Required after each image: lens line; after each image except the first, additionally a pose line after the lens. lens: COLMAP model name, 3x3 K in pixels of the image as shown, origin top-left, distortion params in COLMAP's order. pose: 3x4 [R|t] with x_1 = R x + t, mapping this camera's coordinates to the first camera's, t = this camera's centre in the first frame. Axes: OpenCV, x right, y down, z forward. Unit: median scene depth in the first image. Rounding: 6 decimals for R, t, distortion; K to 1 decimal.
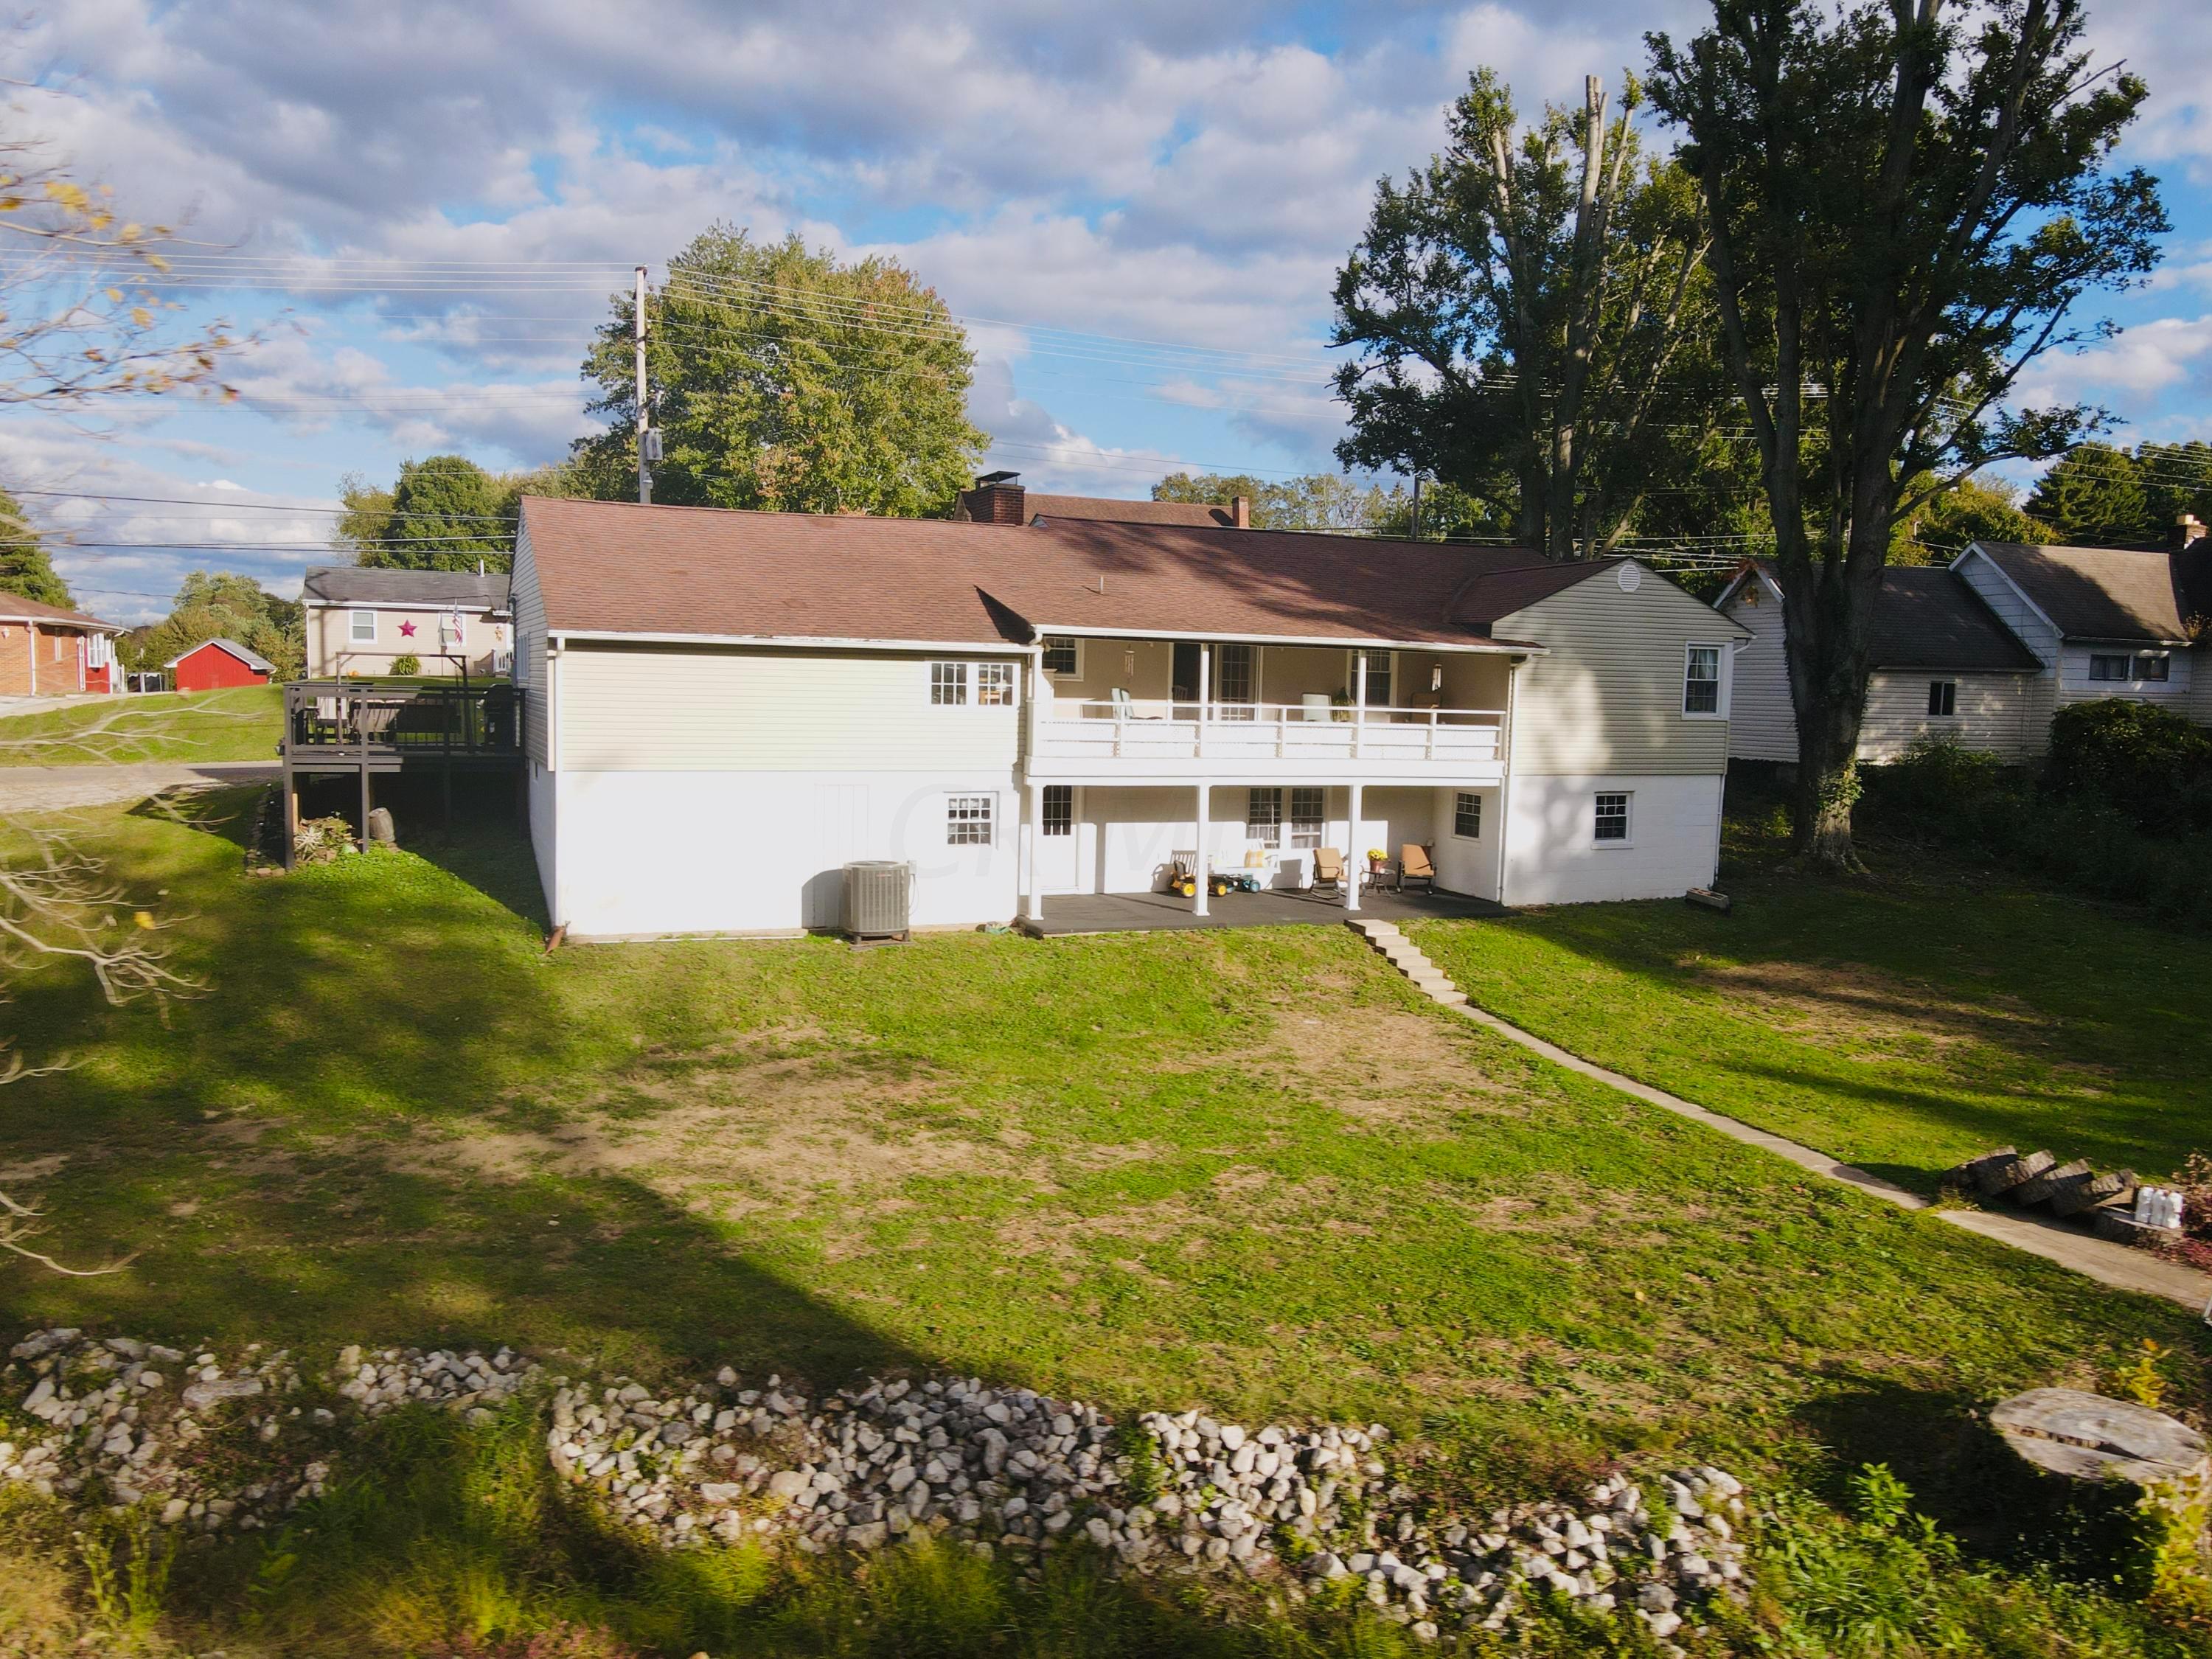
lens RADIAL K [[1653.9, 0, 1106.0], [0, 1653.9, 829.5], [0, 0, 1]] dist [-0.001406, -0.001490]
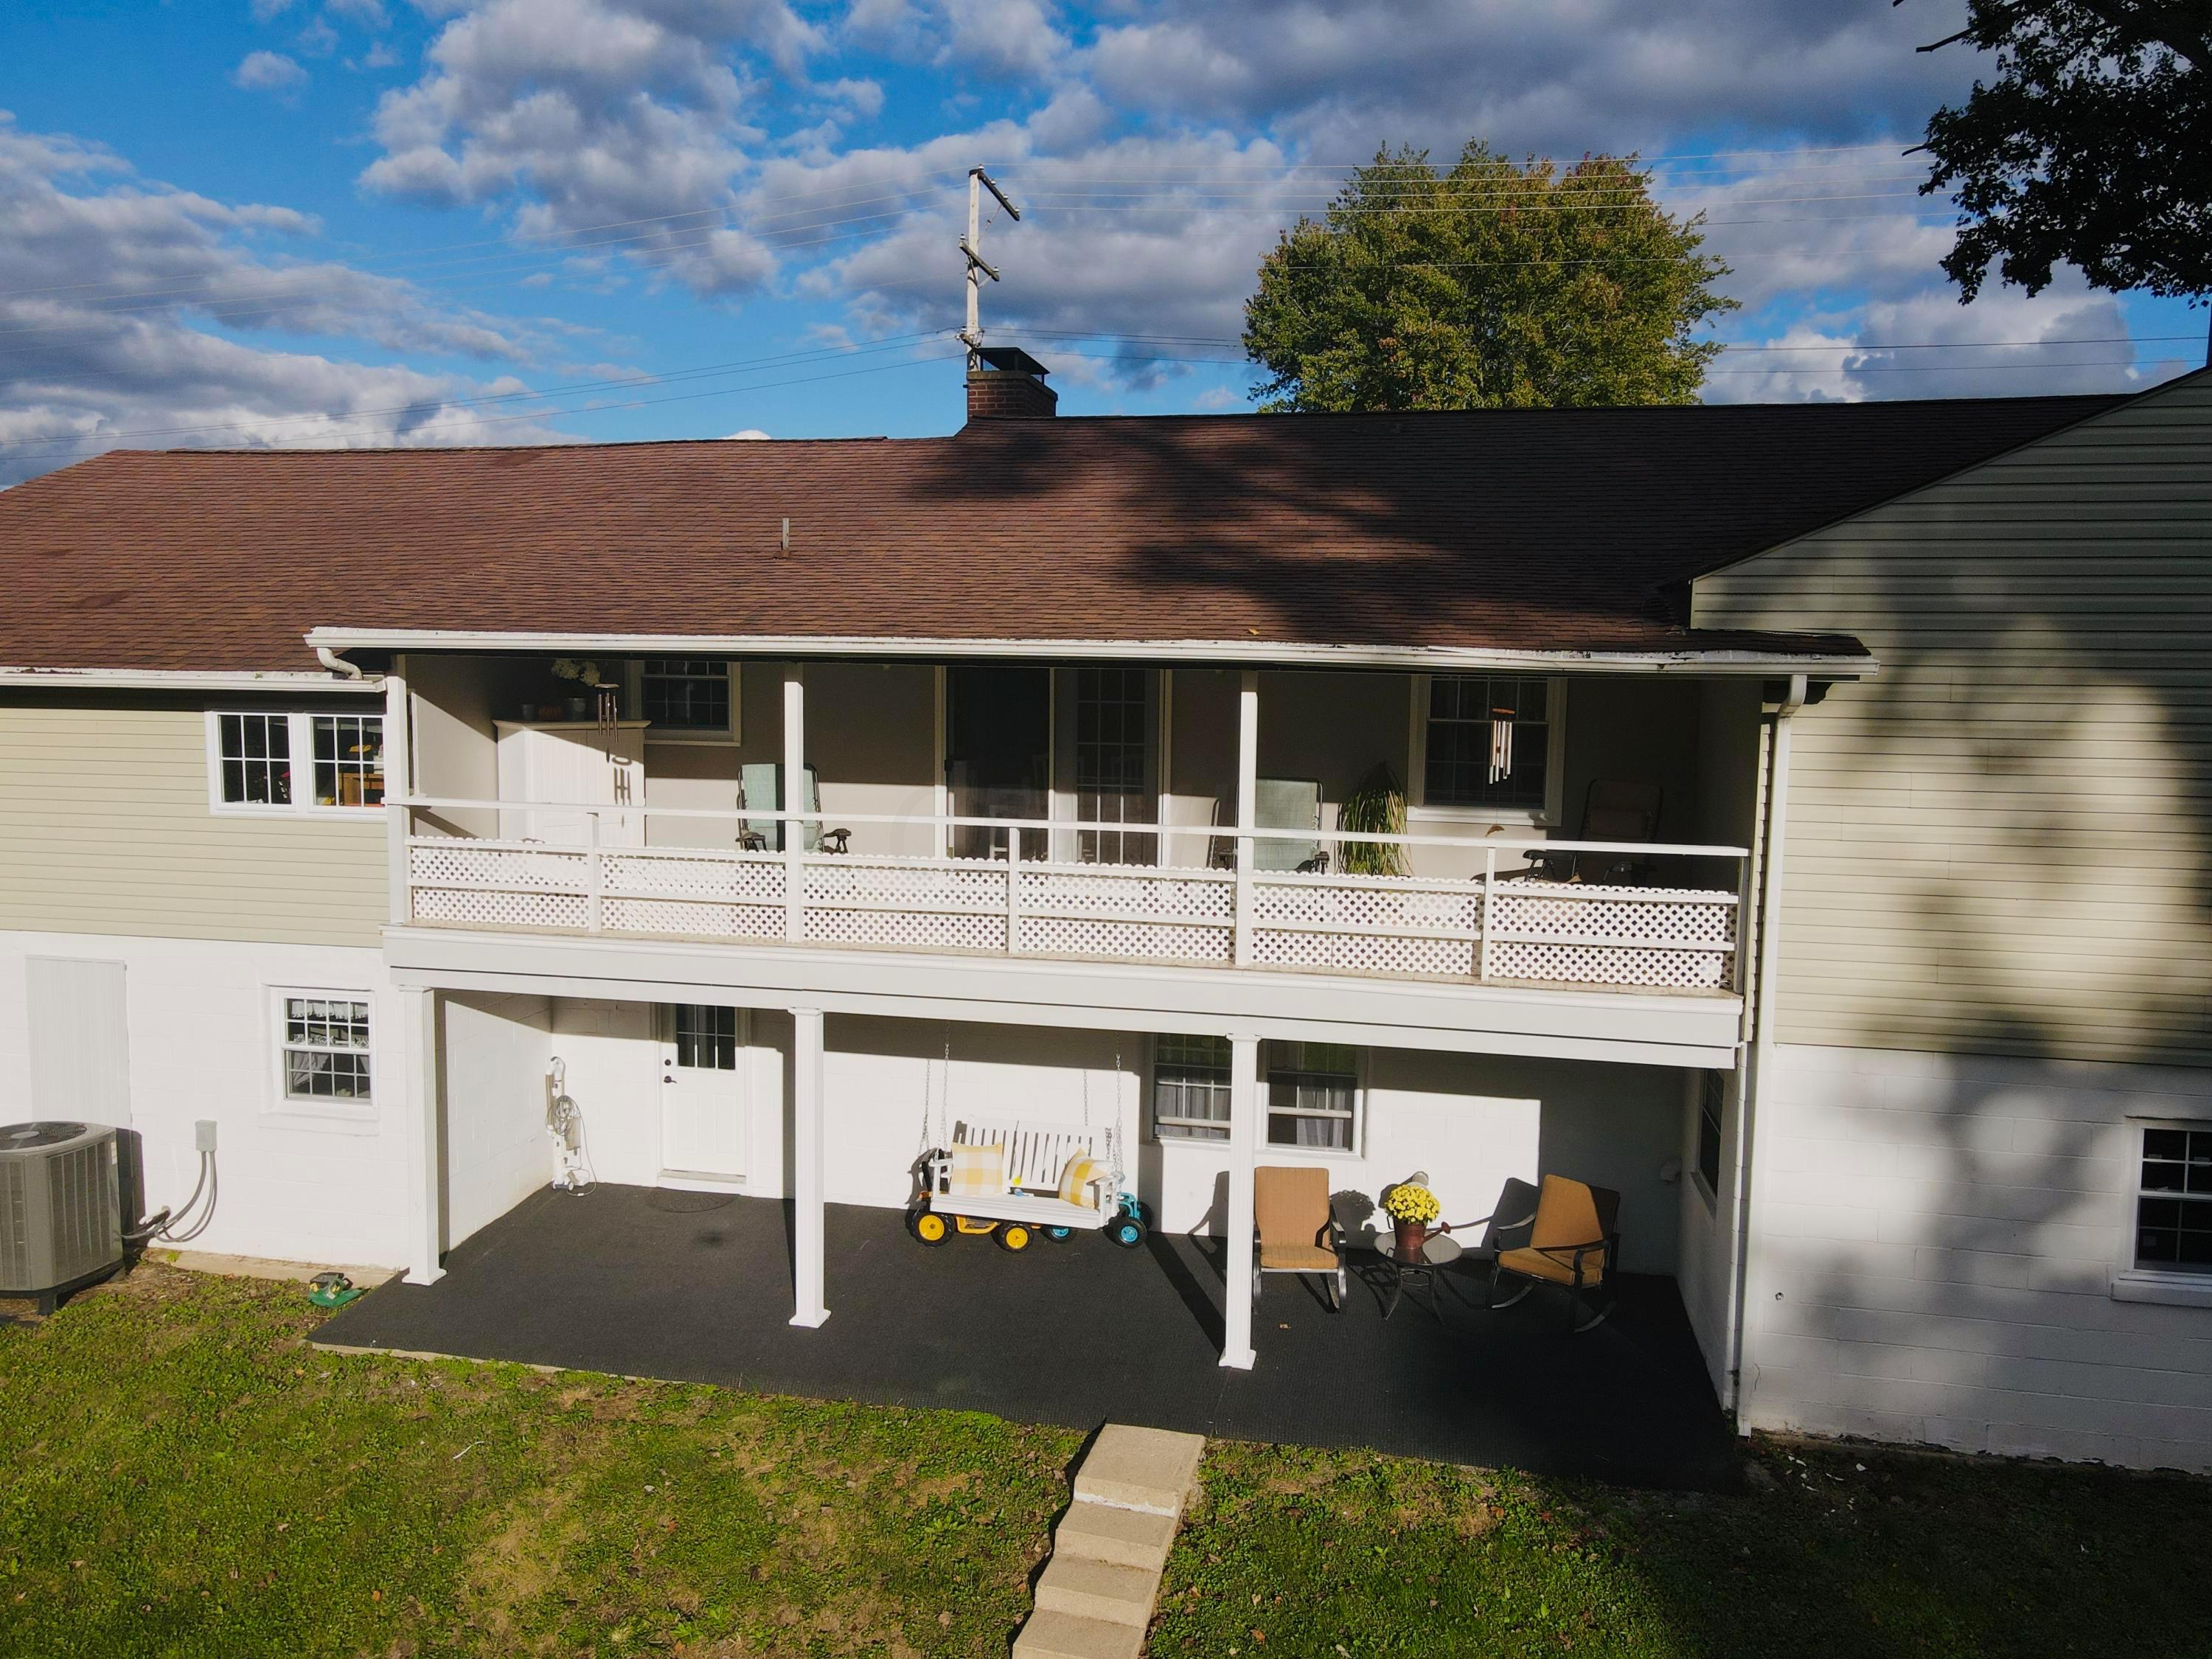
lens RADIAL K [[1653.9, 0, 1106.0], [0, 1653.9, 829.5], [0, 0, 1]] dist [-0.001406, -0.001490]
pose [[0.814402, 0.039329, -0.578967, 0.336269], [-0.047756, 0.998859, 0.000677, -0.071451], [0.578333, 0.027098, 0.815351, 0.675744]]
